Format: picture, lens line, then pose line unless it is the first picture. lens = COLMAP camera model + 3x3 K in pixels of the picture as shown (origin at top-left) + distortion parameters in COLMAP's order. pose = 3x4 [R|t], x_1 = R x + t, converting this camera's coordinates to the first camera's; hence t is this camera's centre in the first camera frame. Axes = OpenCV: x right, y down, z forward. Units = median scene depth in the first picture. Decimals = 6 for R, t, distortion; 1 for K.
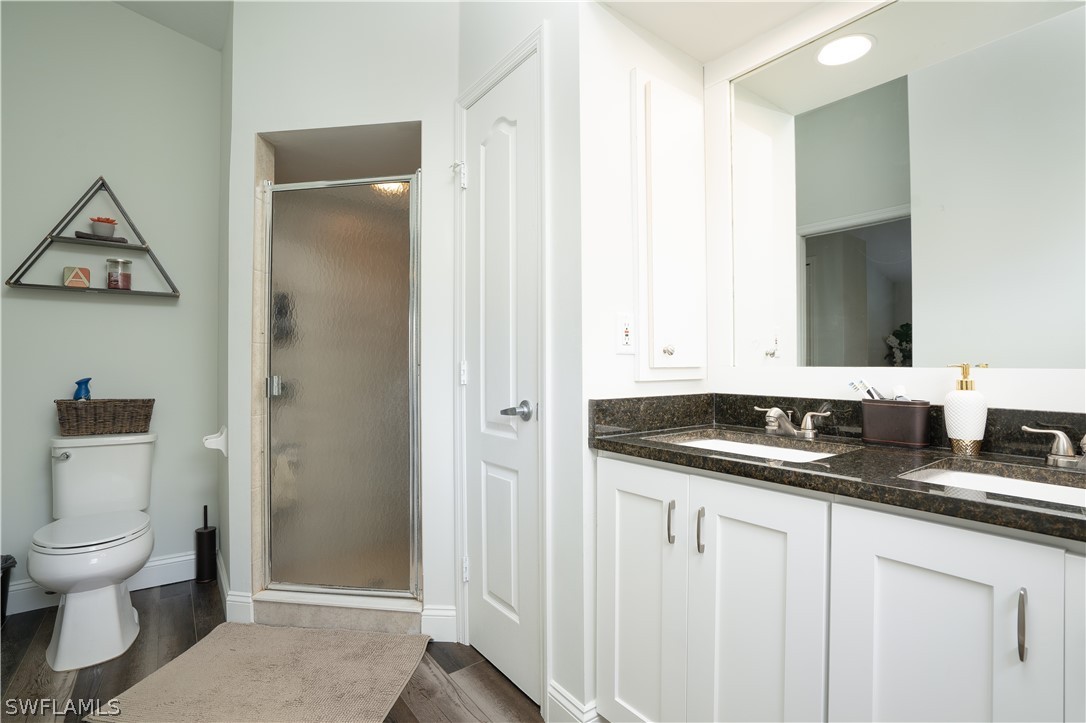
lens RADIAL K [[509.4, 0, 545.0], [0, 509.4, 360.4], [0, 0, 1]] dist [-0.077734, 0.046160]
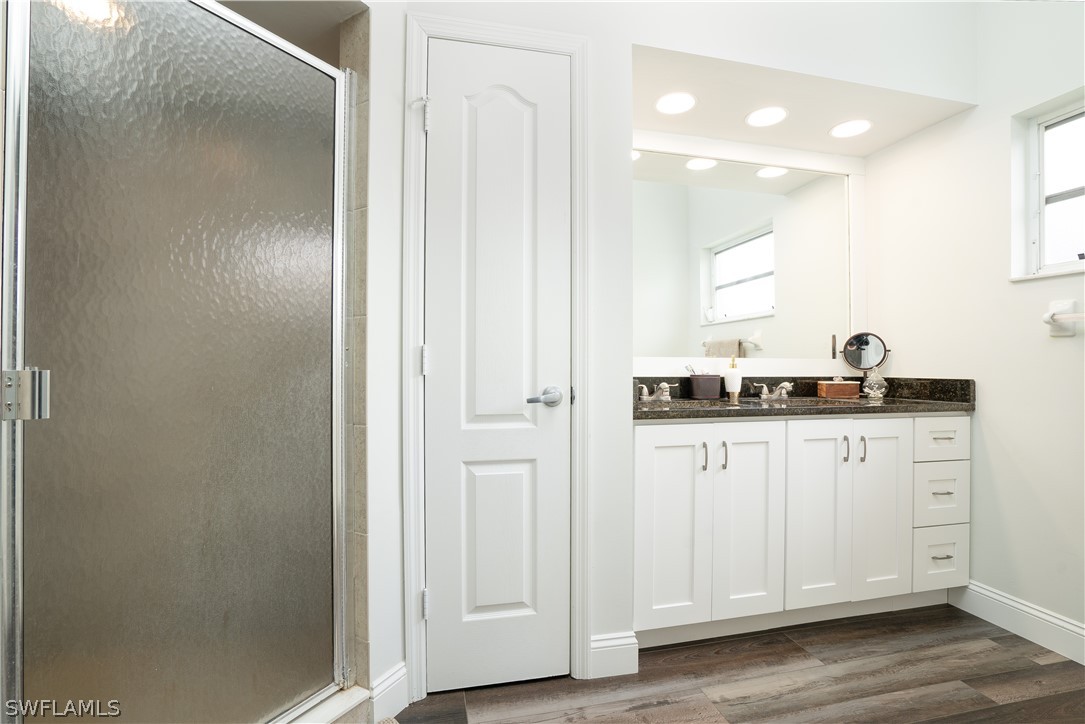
lens RADIAL K [[509.0, 0, 544.5], [0, 509.0, 360.9], [0, 0, 1]] dist [-0.077734, 0.046160]
pose [[0.409090, 0.007388, 0.912464, -1.208952], [-0.009209, 0.999950, -0.003968, 0.037892], [-0.912447, -0.006779, 0.409138, 0.740593]]
